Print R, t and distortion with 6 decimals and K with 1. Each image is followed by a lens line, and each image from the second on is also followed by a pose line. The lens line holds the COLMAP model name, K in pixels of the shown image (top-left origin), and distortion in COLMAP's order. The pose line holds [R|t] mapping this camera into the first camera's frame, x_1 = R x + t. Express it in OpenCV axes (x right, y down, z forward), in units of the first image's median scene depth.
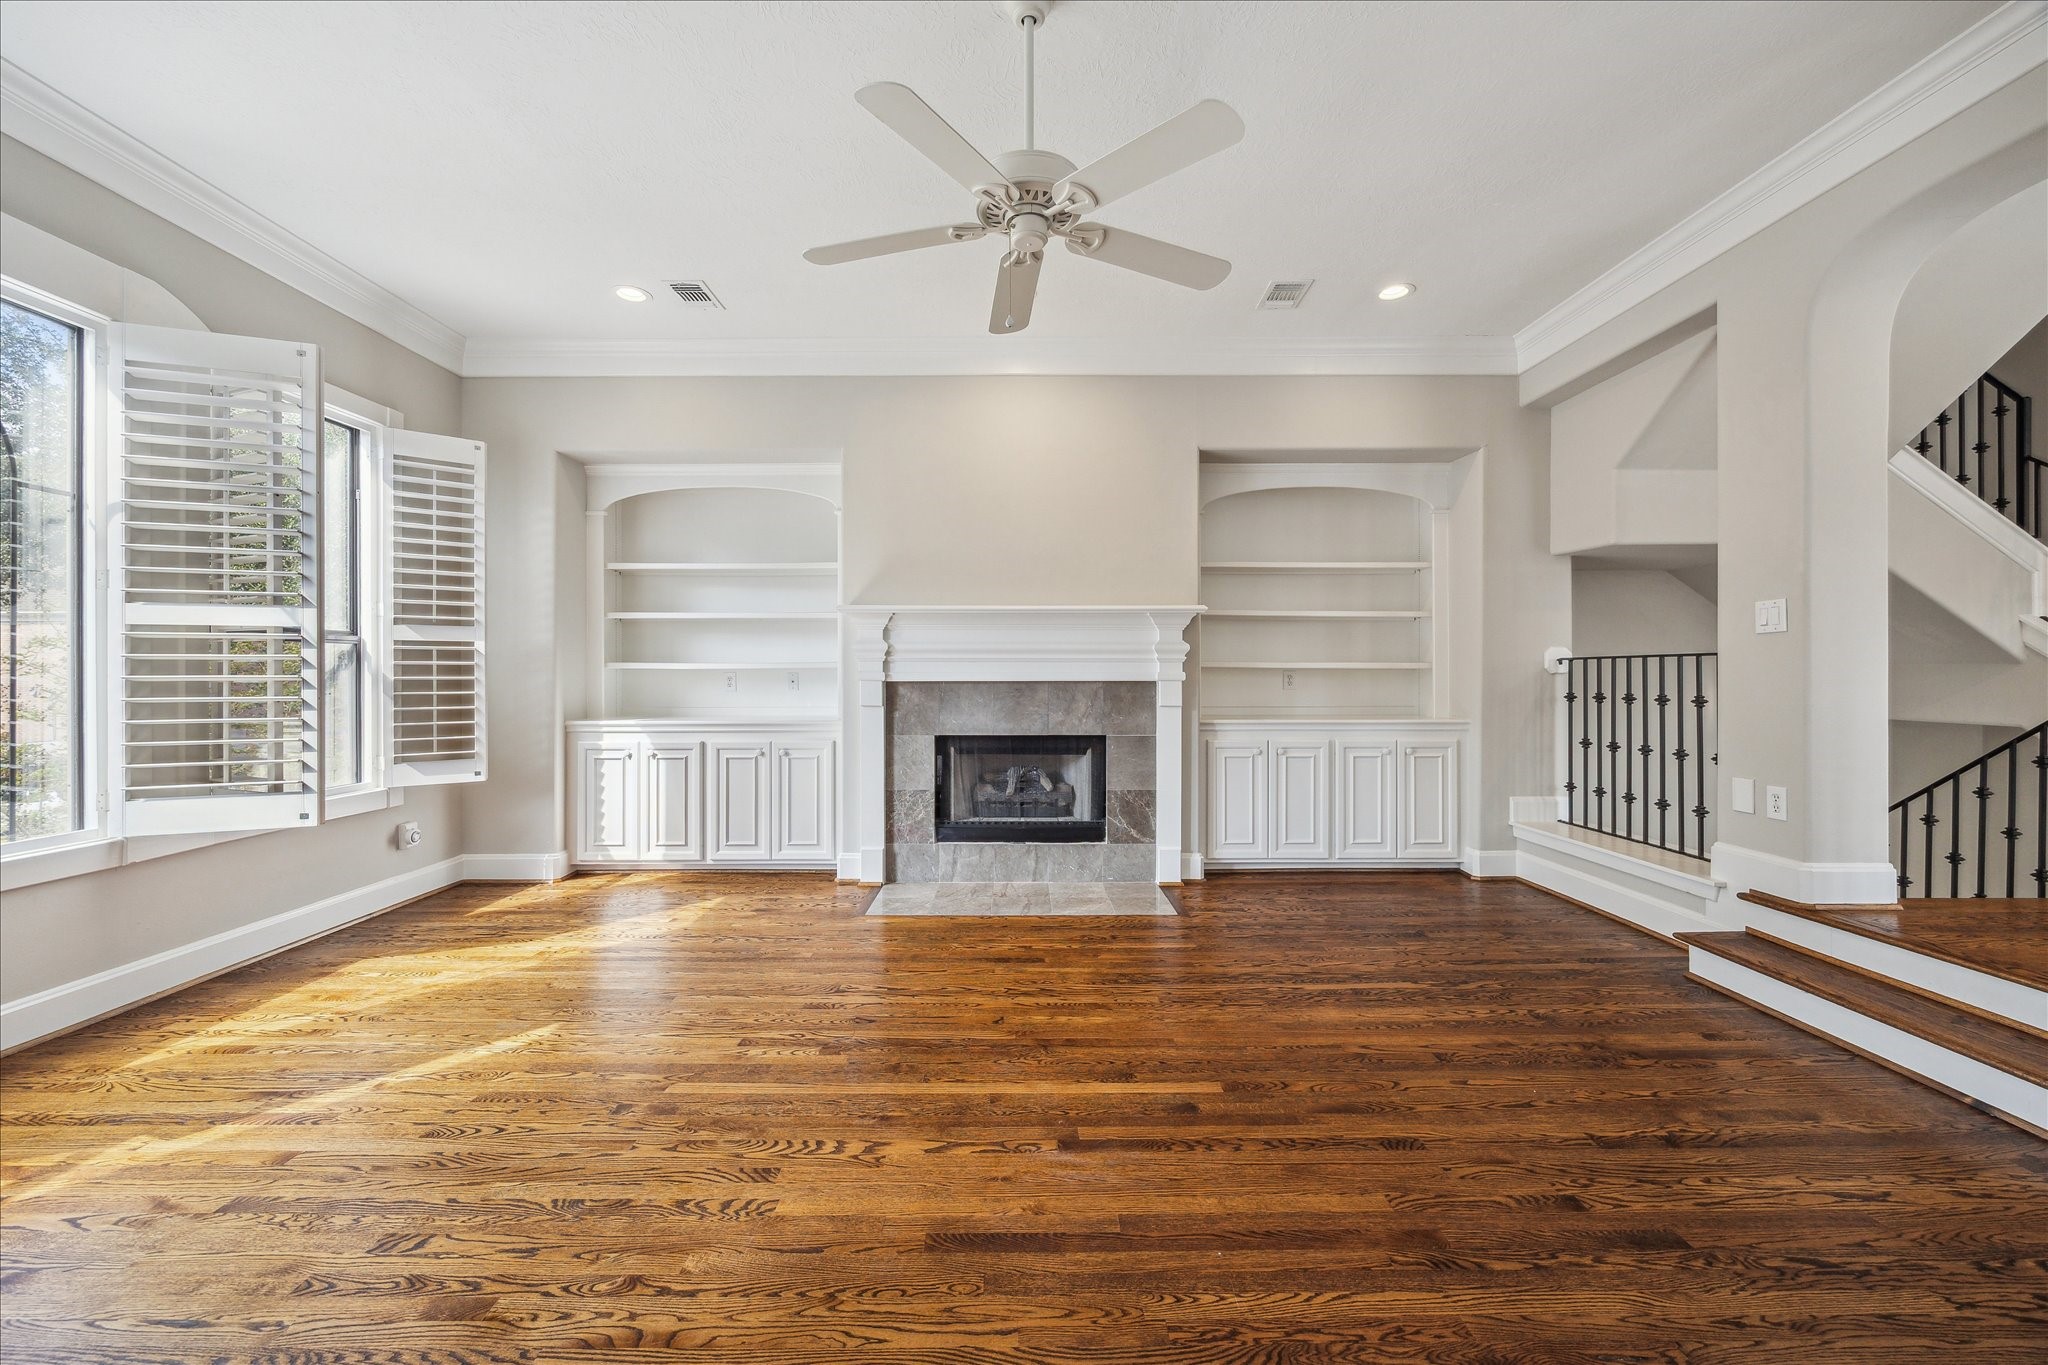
lens RADIAL K [[807.9, 0, 1022.3], [0, 807.9, 671.9], [0, 0, 1]] dist [-0.001011, 0.000030]
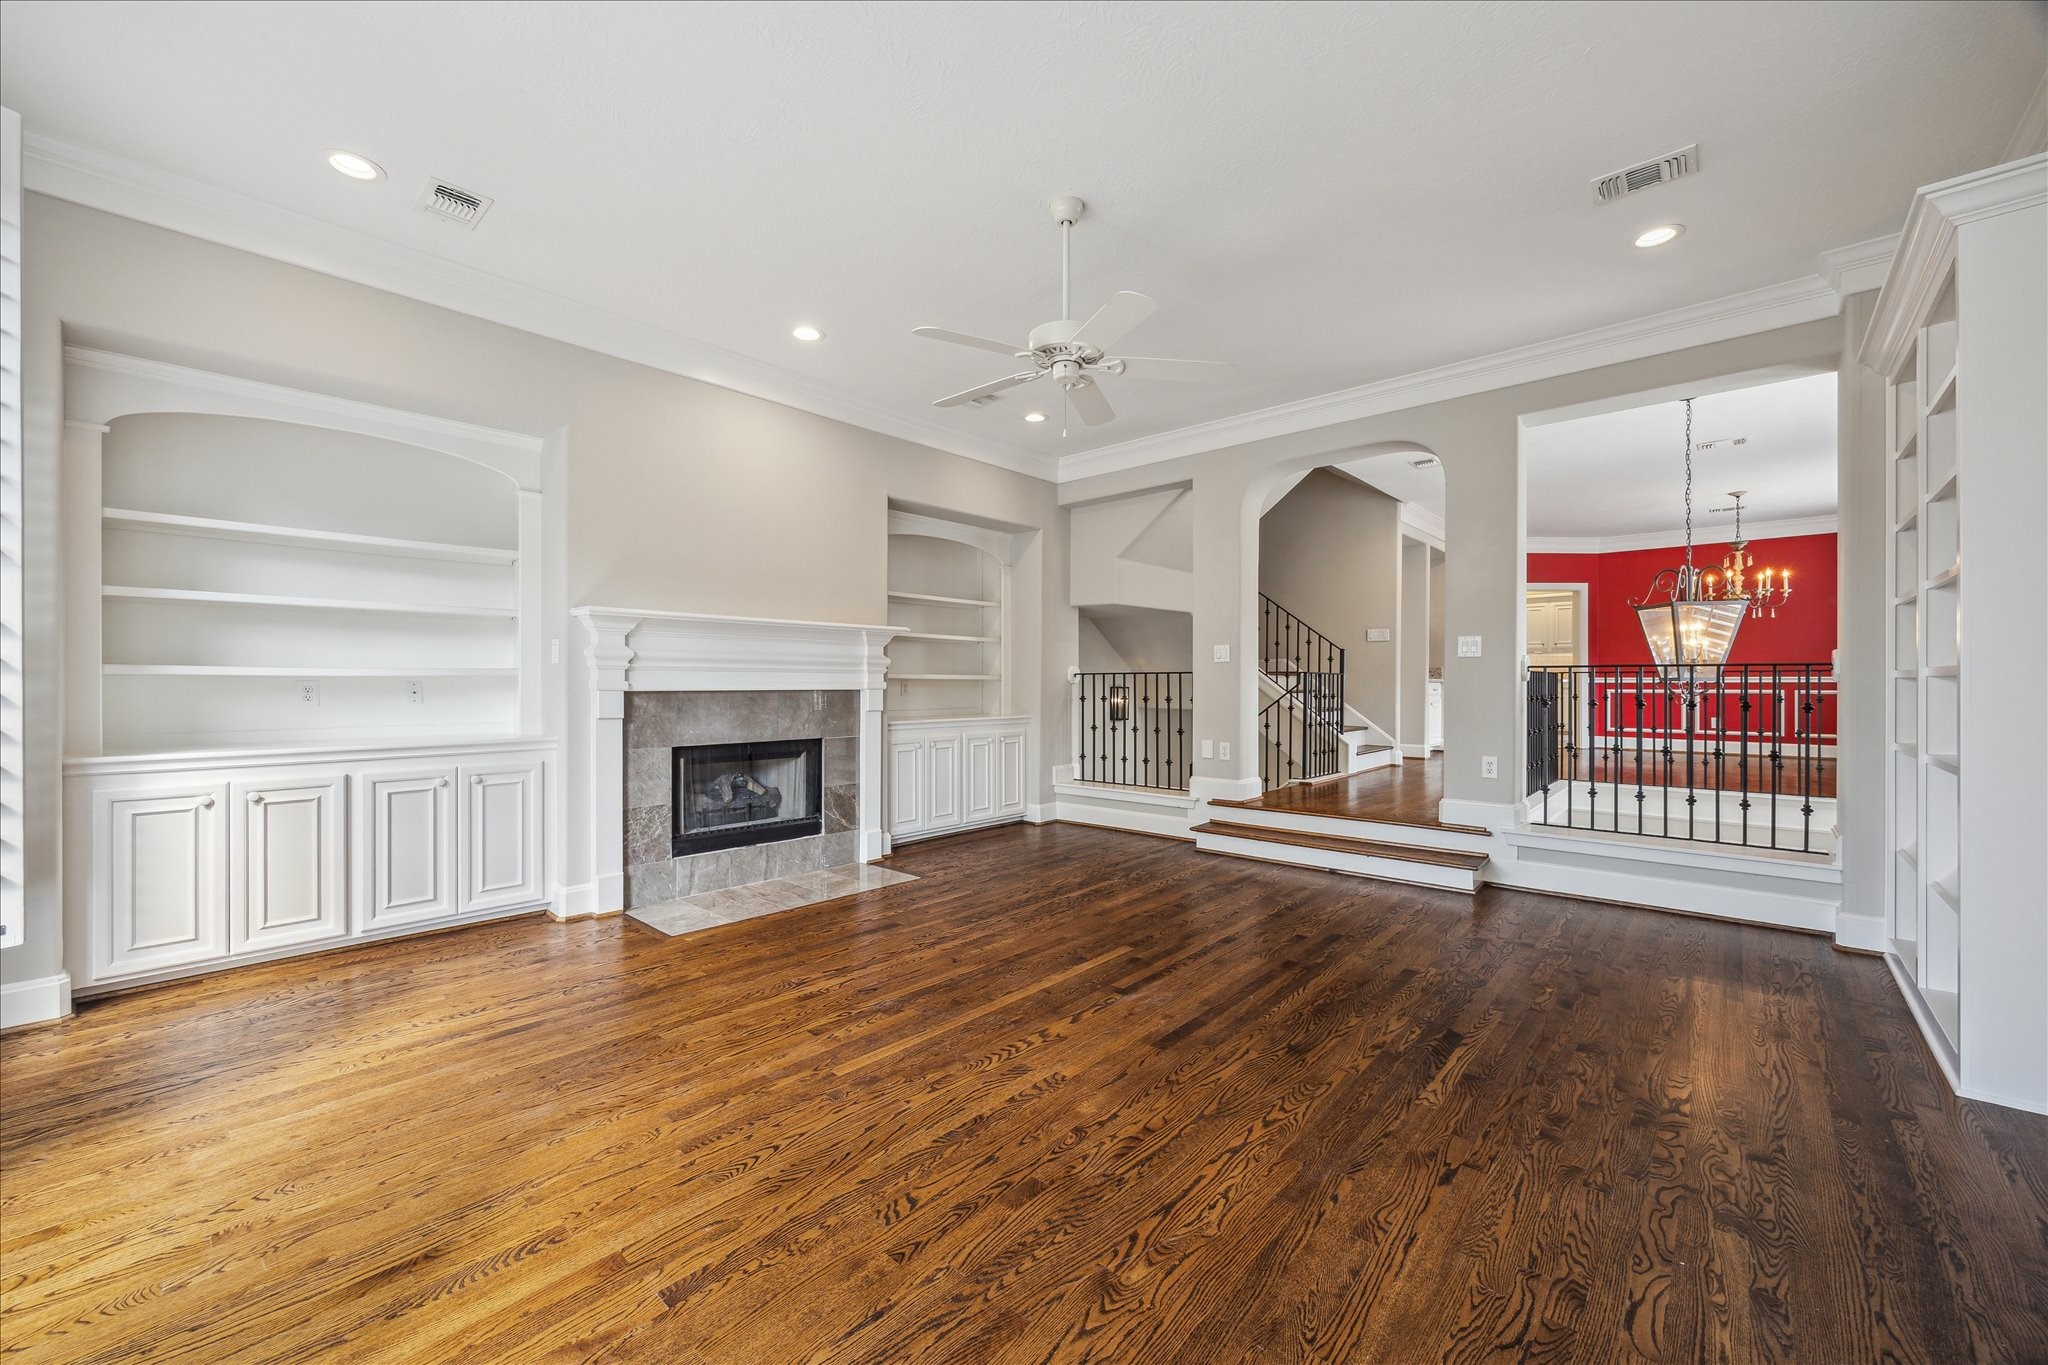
lens RADIAL K [[797.2, 0, 1013.3], [0, 797.2, 681.1], [0, 0, 1]] dist [-0.001041, 0.000107]
pose [[0.678025, 0.003114, 0.735033, -0.536562], [-0.003485, 0.999993, -0.001022, -0.000483], [-0.735031, -0.001869, 0.678031, 0.058934]]
